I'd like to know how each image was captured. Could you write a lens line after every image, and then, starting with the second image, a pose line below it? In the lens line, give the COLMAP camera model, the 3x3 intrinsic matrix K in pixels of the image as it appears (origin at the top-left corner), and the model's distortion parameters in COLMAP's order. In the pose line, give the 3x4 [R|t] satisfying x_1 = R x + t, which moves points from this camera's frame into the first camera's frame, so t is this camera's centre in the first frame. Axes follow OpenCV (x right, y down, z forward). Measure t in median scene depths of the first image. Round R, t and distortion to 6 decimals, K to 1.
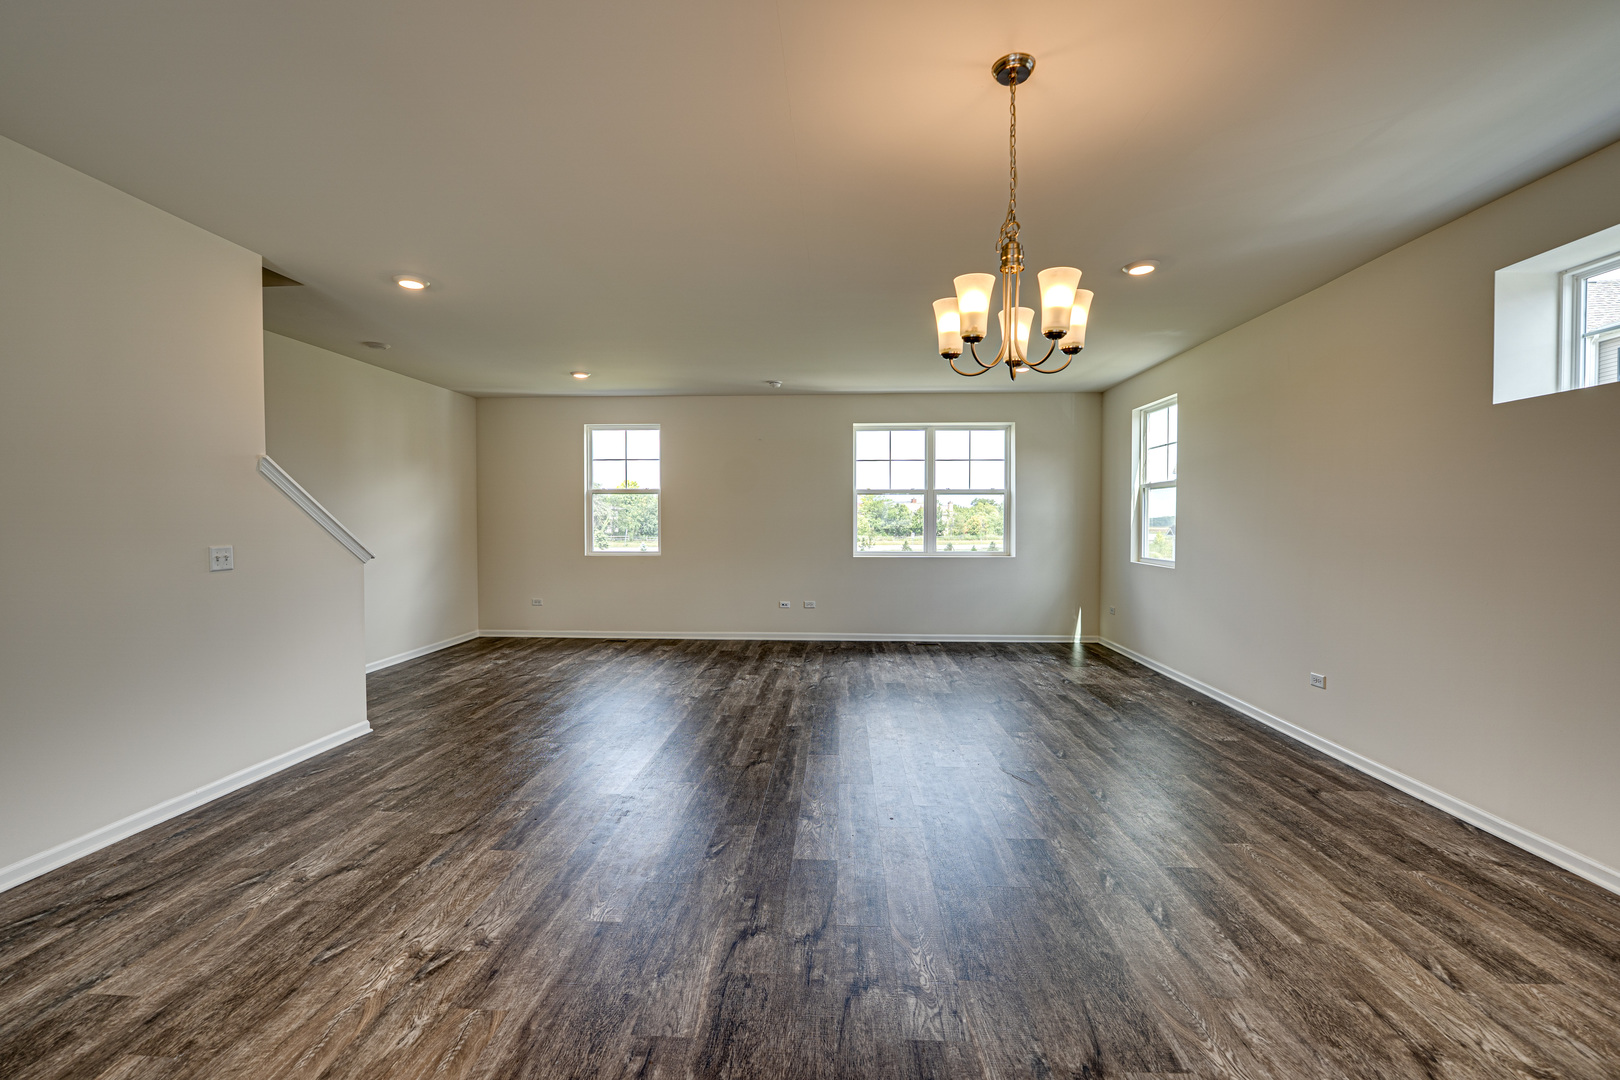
lens RADIAL K [[683.4, 0, 810.0], [0, 683.4, 540.0], [0, 0, 1]] dist [-0.021882, 0.000064]
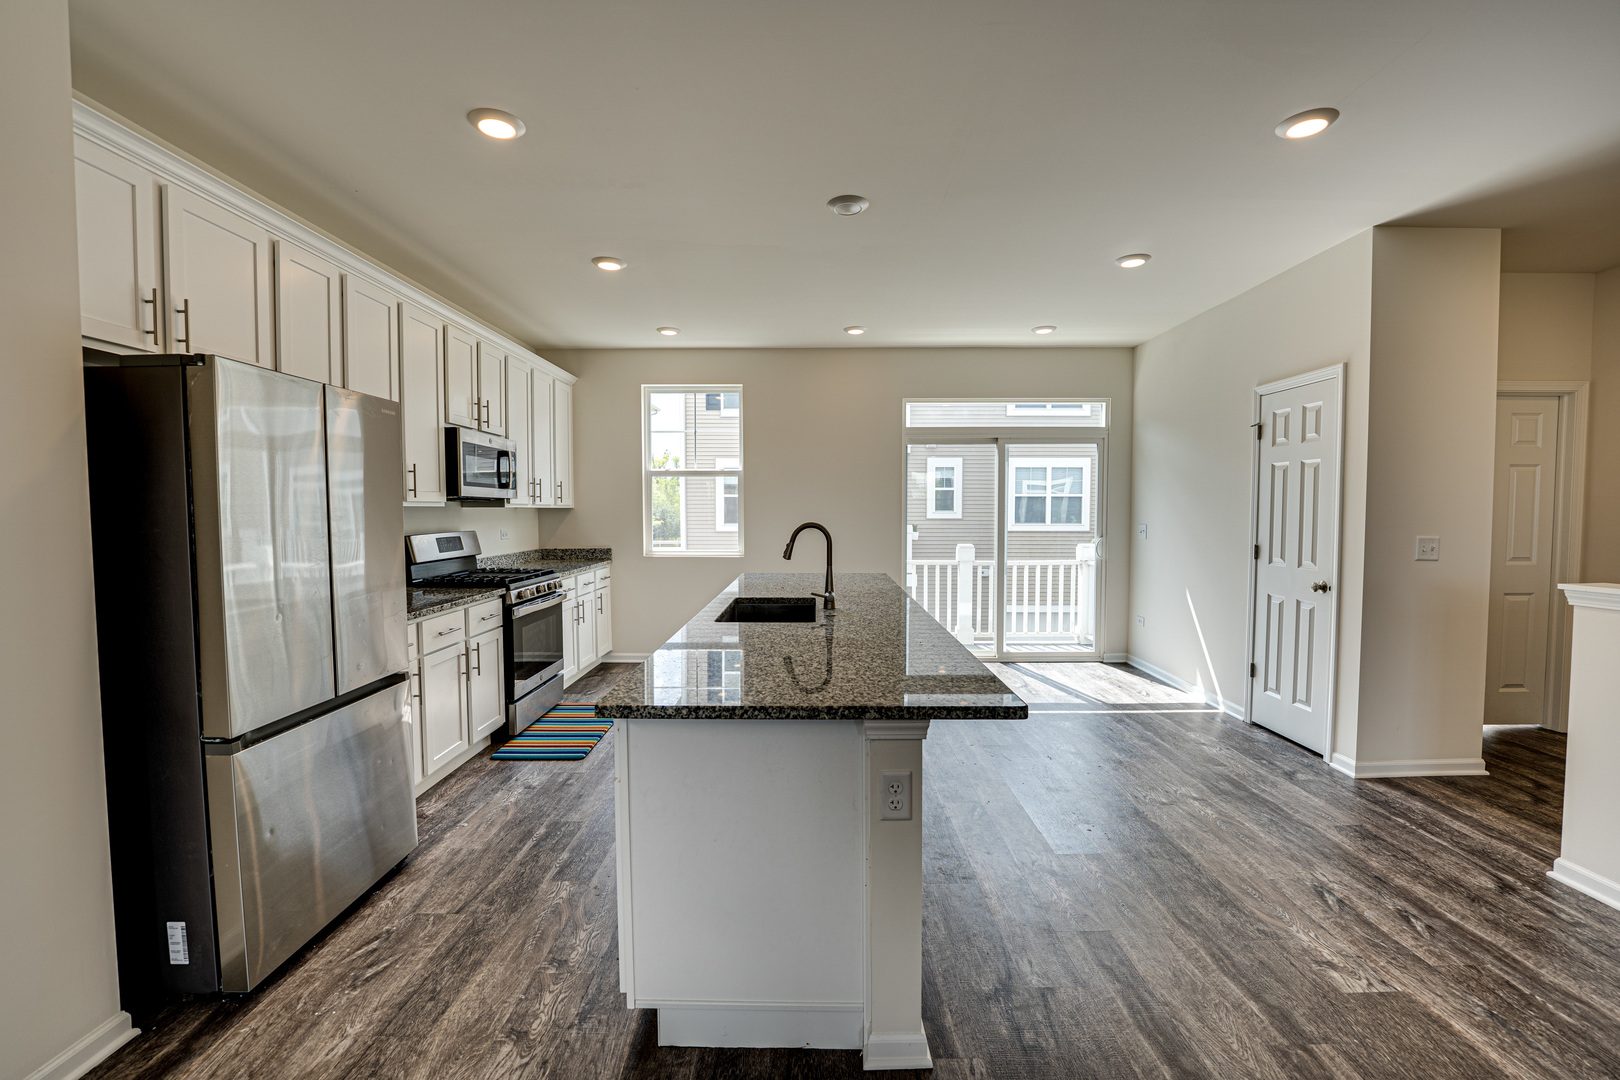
lens RADIAL K [[683.4, 0, 810.0], [0, 683.4, 540.0], [0, 0, 1]] dist [-0.021882, 0.000064]
pose [[-0.999239, 0.003690, -0.038839, 0.029942], [0.000703, 0.997058, 0.076645, -0.051933], [0.039007, 0.076560, -0.996302, 1.706466]]
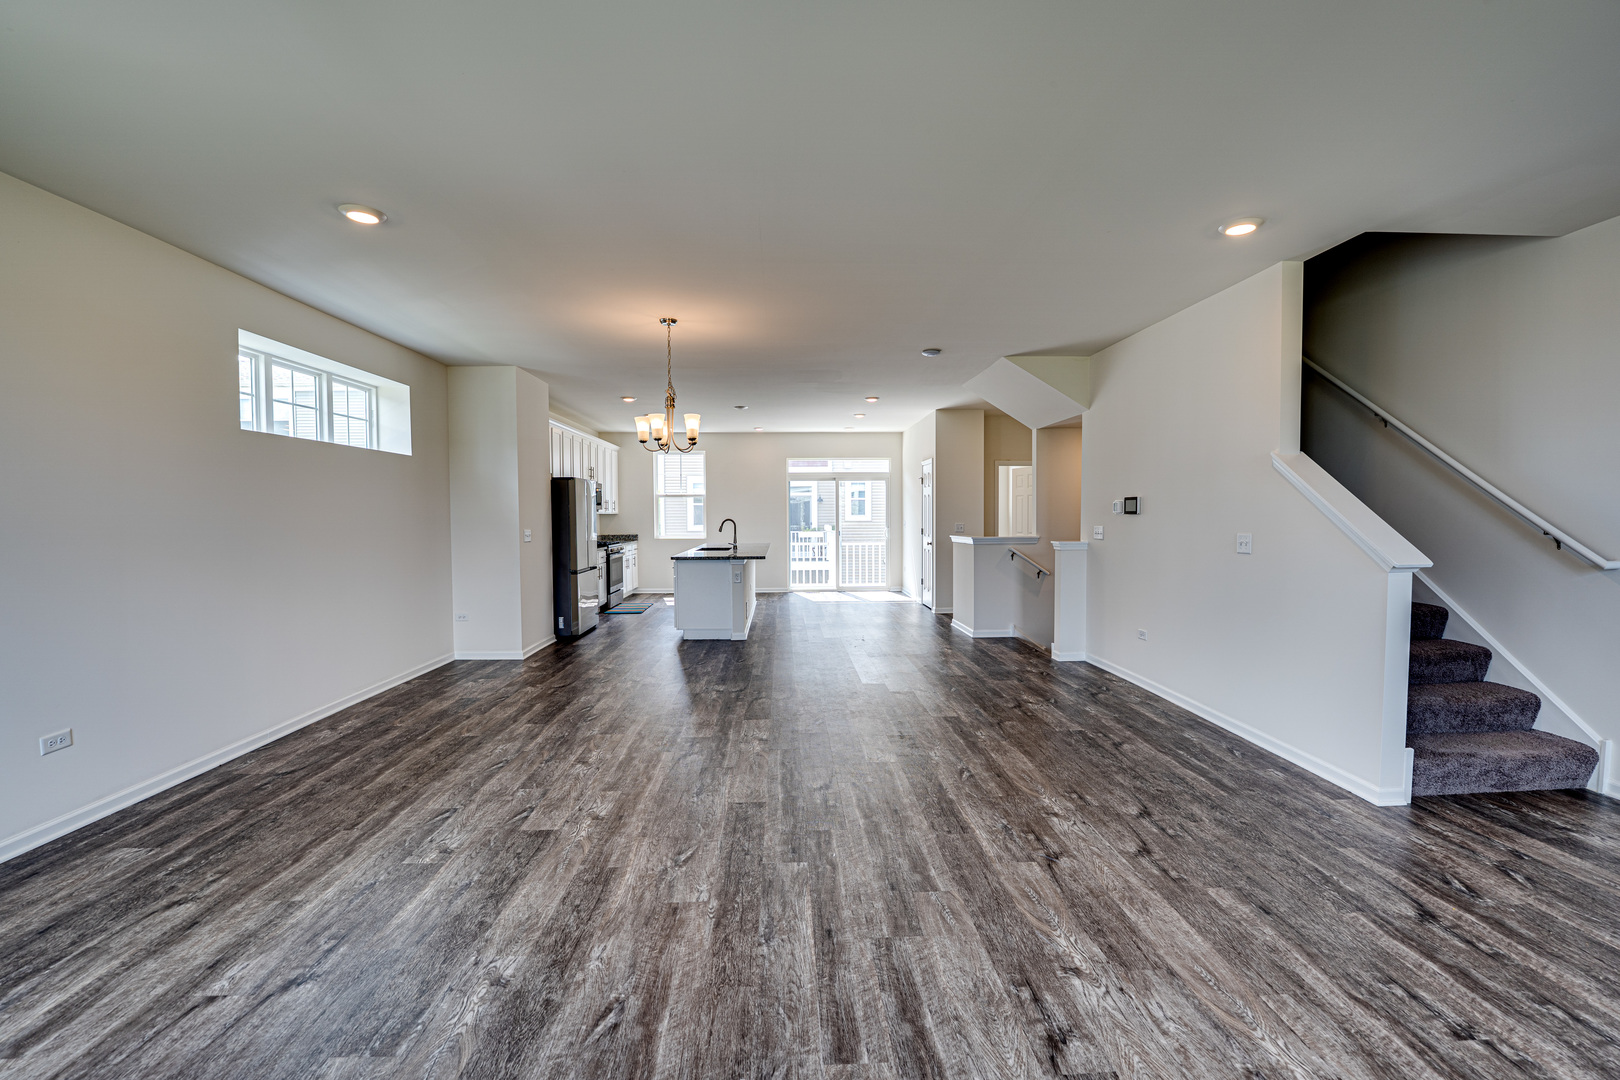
lens RADIAL K [[683.4, 0, 810.0], [0, 683.4, 540.0], [0, 0, 1]] dist [-0.021882, 0.000064]
pose [[-0.996223, 0.008057, -0.086453, 0.014127], [0.002091, 0.997623, 0.068880, -0.058555], [0.086803, 0.068439, -0.993872, 1.929888]]
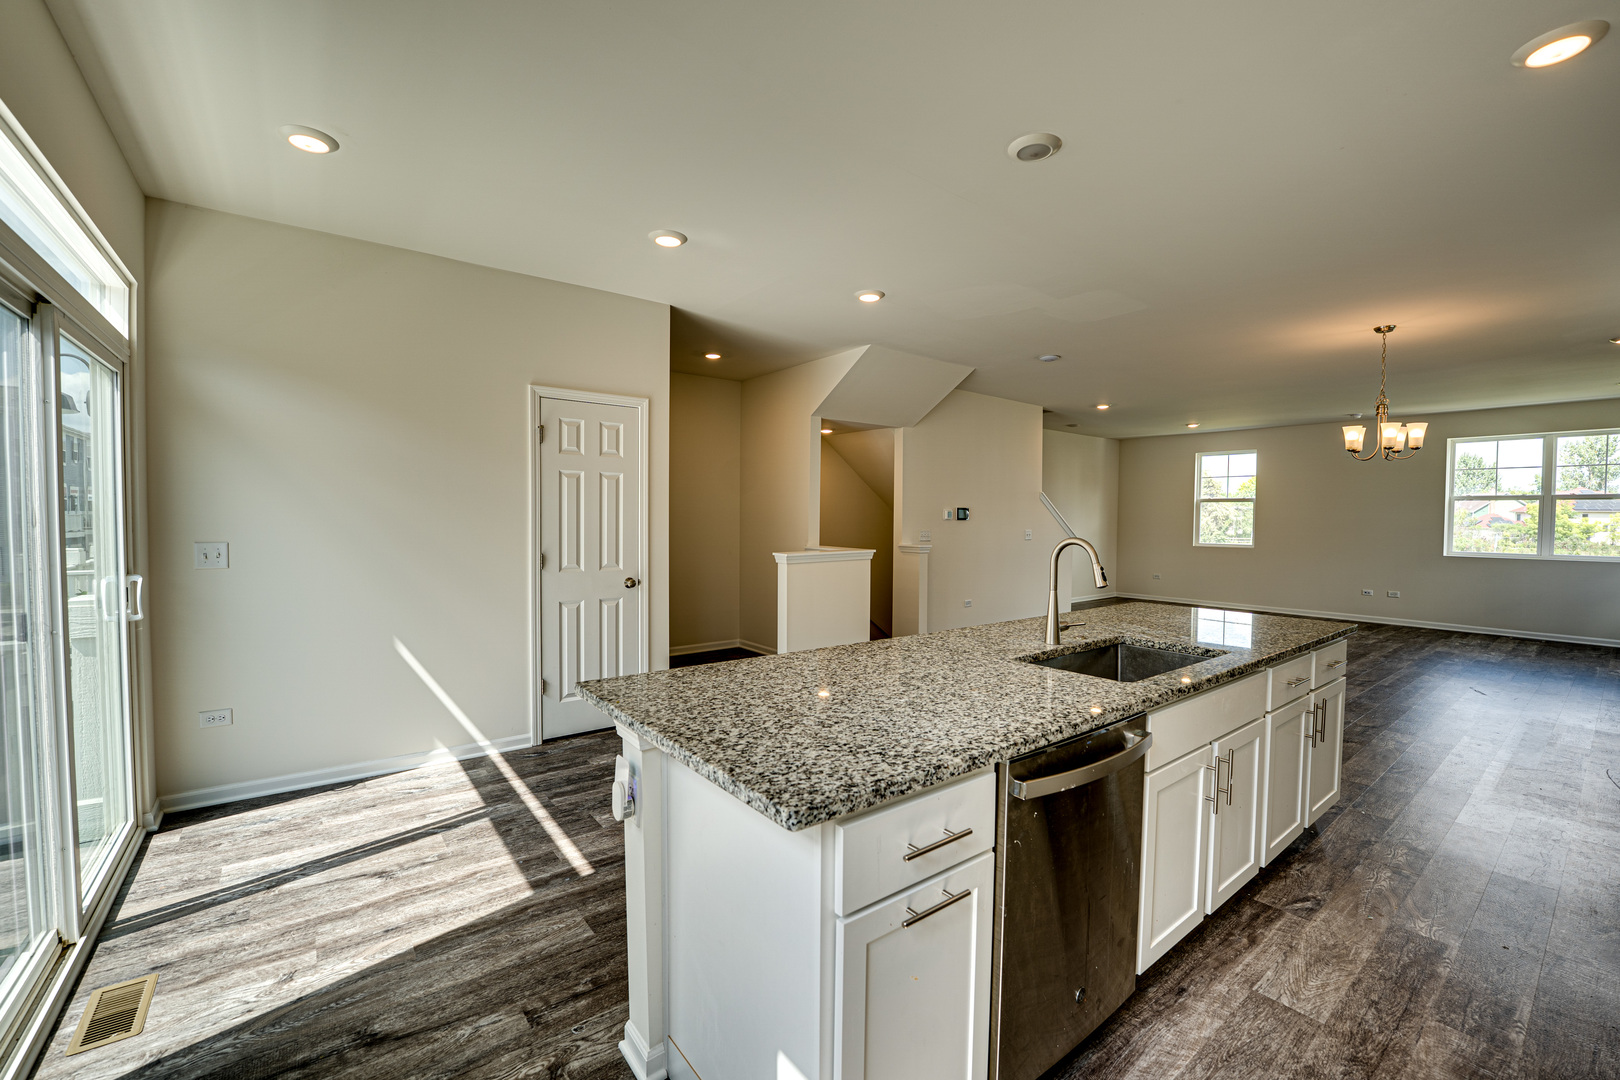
lens RADIAL K [[657.4, 0, 816.6], [0, 657.4, 537.7], [0, 0, 1]] dist [-0.048781, 0.006772]
pose [[0.657575, 0.030589, -0.752768, 0.741635], [-0.031474, 0.999418, 0.013119, 0.060389], [0.752732, 0.015066, 0.658155, -2.110488]]
